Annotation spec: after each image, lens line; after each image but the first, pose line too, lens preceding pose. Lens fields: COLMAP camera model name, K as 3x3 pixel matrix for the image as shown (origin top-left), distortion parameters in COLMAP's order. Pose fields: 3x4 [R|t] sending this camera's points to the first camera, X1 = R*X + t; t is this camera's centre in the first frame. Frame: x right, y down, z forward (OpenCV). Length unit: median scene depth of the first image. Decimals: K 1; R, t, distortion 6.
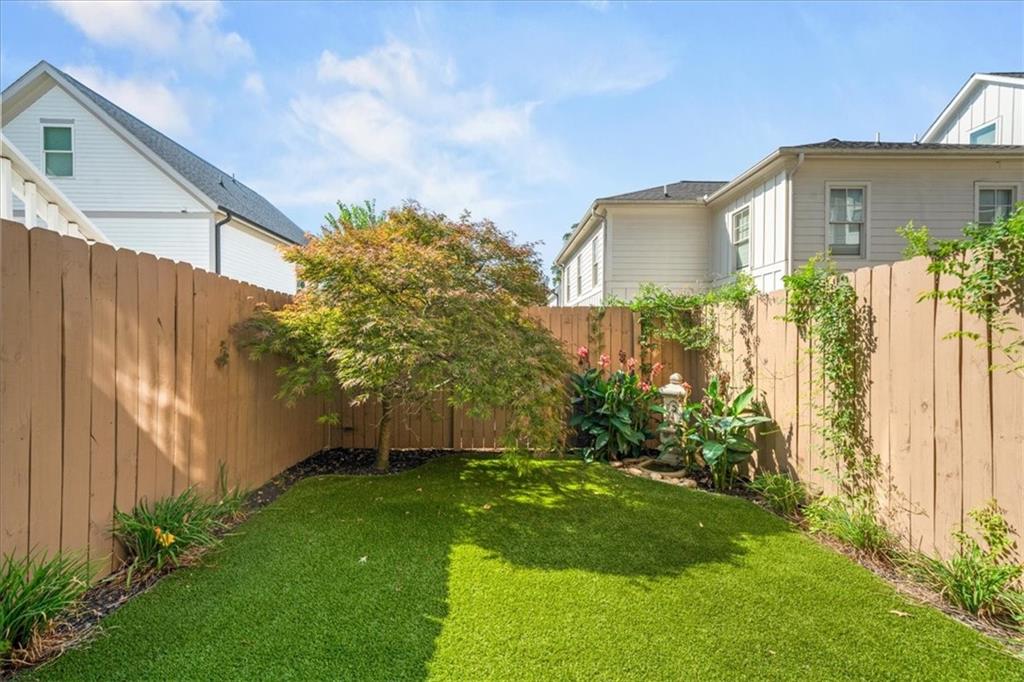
lens RADIAL K [[467.6, 0, 511.5], [0, 467.6, 347.4], [0, 0, 1]] dist [-0.000734, 0.005832]
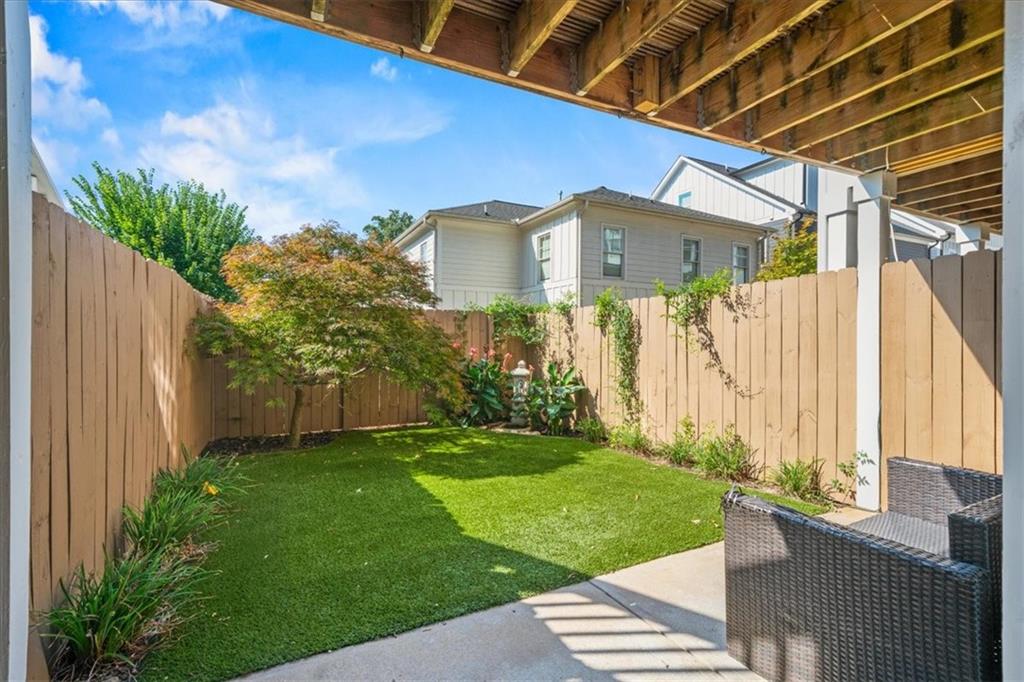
lens RADIAL K [[467.6, 0, 511.5], [0, 467.6, 347.4], [0, 0, 1]] dist [-0.000734, 0.005832]
pose [[0.908590, -0.006287, 0.417642, -0.322352], [0.001096, 0.999919, 0.012669, -0.001899], [-0.417688, -0.011053, 0.908523, -0.324736]]
